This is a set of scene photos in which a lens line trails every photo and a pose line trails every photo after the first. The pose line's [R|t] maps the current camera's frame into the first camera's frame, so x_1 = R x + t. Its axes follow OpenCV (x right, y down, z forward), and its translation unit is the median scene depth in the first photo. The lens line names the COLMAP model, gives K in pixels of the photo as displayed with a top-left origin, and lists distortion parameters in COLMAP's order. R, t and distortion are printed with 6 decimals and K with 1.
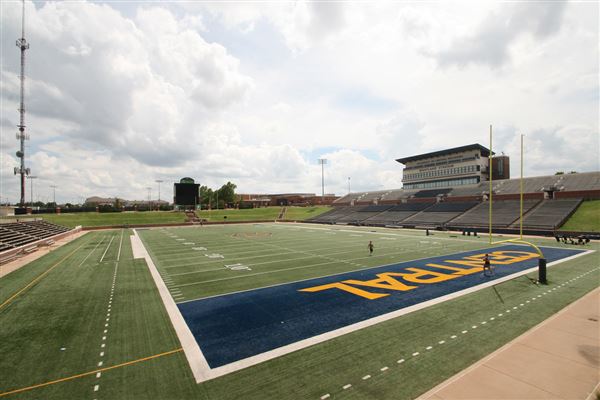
lens RADIAL K [[279.4, 0, 302.0], [0, 279.4, 209.1], [0, 0, 1]] dist [0.015747, -0.019582]
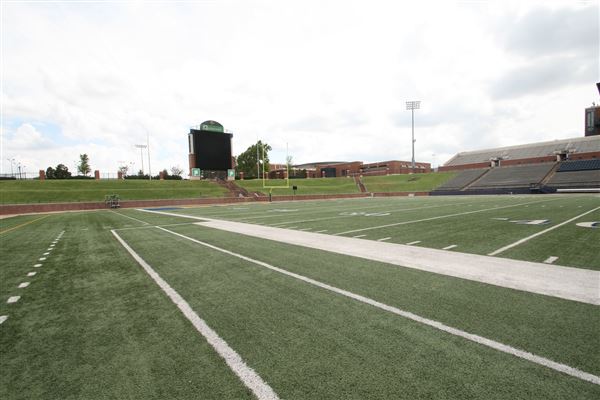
lens RADIAL K [[279.4, 0, 302.0], [0, 279.4, 209.1], [0, 0, 1]] dist [0.015747, -0.019582]
pose [[0.995153, -0.019139, 0.096460, -0.391837], [0.013912, 0.998413, 0.054575, 0.051299], [-0.097351, -0.052969, 0.993840, 0.559228]]
